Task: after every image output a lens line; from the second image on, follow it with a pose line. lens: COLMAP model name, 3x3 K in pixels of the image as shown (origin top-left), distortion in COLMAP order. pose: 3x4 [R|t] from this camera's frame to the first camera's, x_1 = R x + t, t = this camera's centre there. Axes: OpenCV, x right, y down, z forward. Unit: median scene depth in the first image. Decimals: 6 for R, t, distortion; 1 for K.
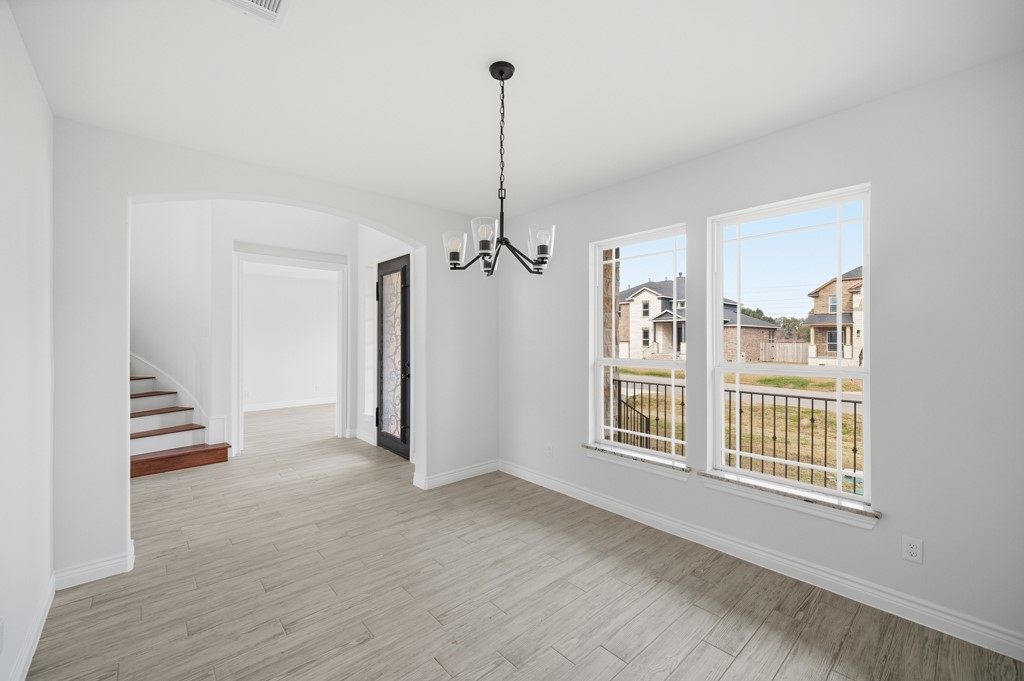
lens RADIAL K [[416.7, 0, 514.8], [0, 416.7, 339.3], [0, 0, 1]] dist [-0.002623, -0.000625]
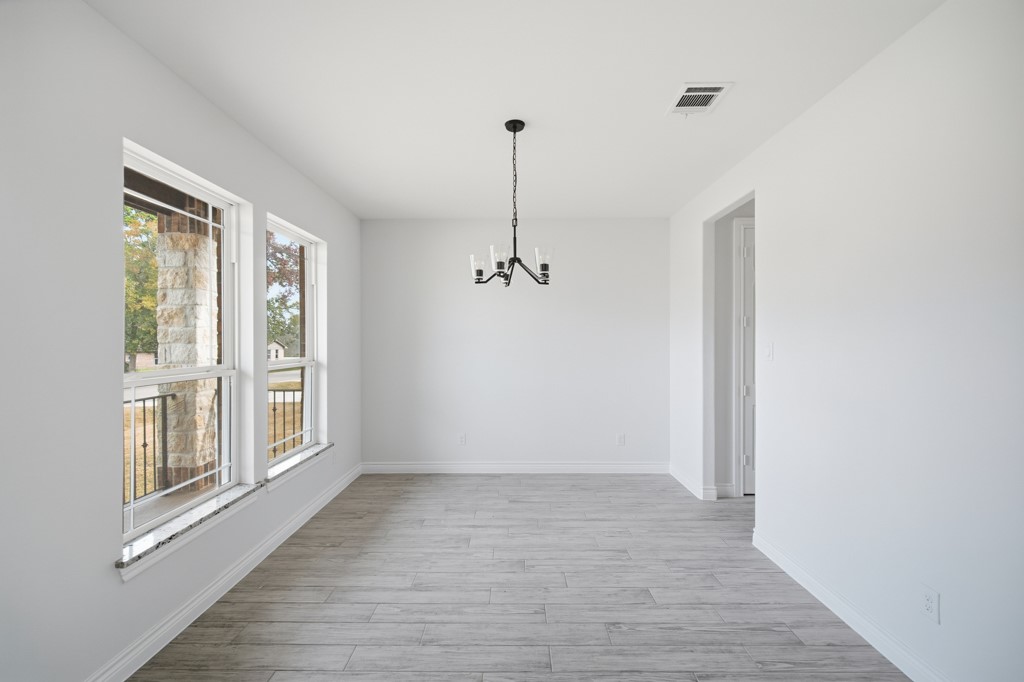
lens RADIAL K [[416.7, 0, 510.8], [0, 416.7, 339.7], [0, 0, 1]] dist [-0.002623, -0.000625]
pose [[-0.740855, 0.003789, 0.671655, -0.729299], [0.000325, 0.999986, -0.005283, 0.011173], [-0.671665, -0.003696, -0.740846, 1.628562]]
